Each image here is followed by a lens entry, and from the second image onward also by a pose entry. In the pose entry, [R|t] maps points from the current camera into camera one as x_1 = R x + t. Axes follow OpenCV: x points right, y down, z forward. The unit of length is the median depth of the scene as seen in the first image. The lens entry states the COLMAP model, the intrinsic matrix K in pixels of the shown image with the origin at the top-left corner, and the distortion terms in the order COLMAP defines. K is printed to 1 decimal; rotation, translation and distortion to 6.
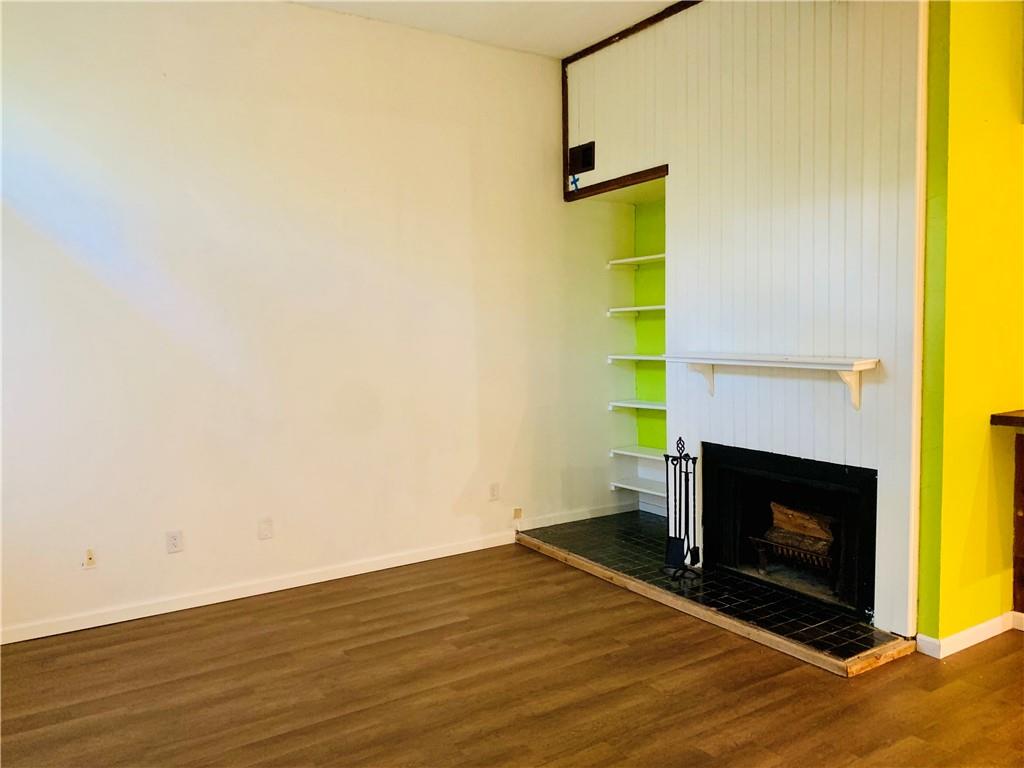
lens RADIAL K [[792.1, 0, 514.1], [0, 792.1, 383.2], [0, 0, 1]] dist [0.034973, -0.035919]
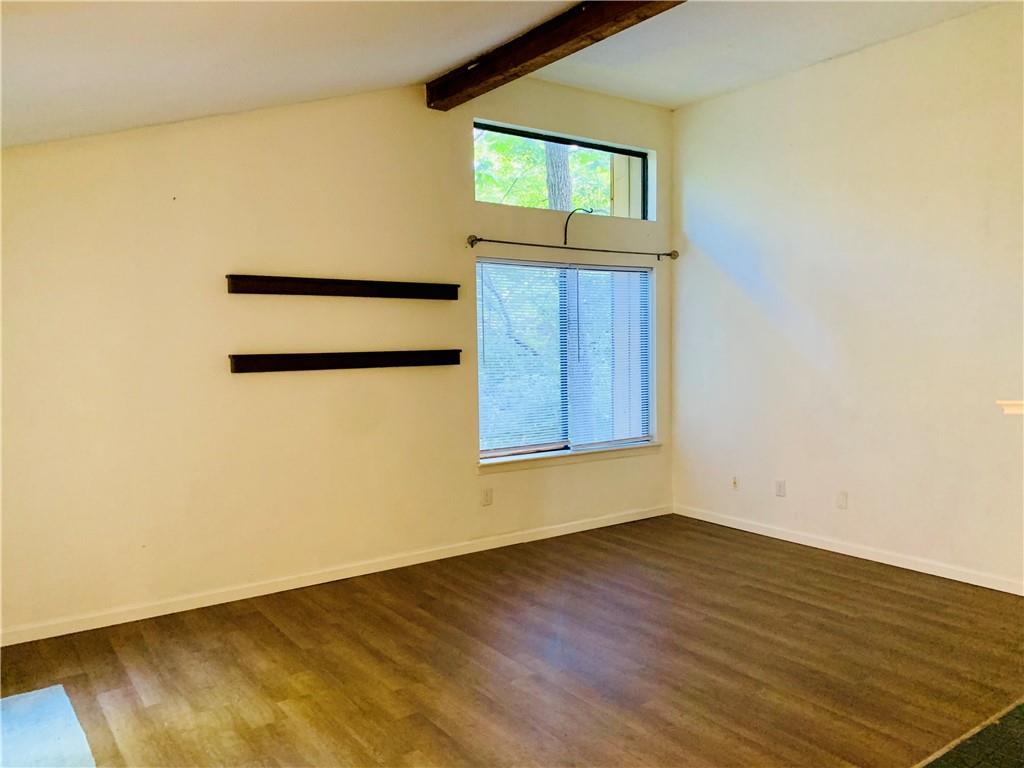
lens RADIAL K [[792.1, 0, 516.2], [0, 792.1, 385.7], [0, 0, 1]] dist [0.034973, -0.035919]
pose [[0.038886, 0.080591, -0.995988, 1.014856], [-0.055442, 0.995381, 0.078378, -0.065175], [0.997704, 0.052172, 0.043174, 0.542366]]
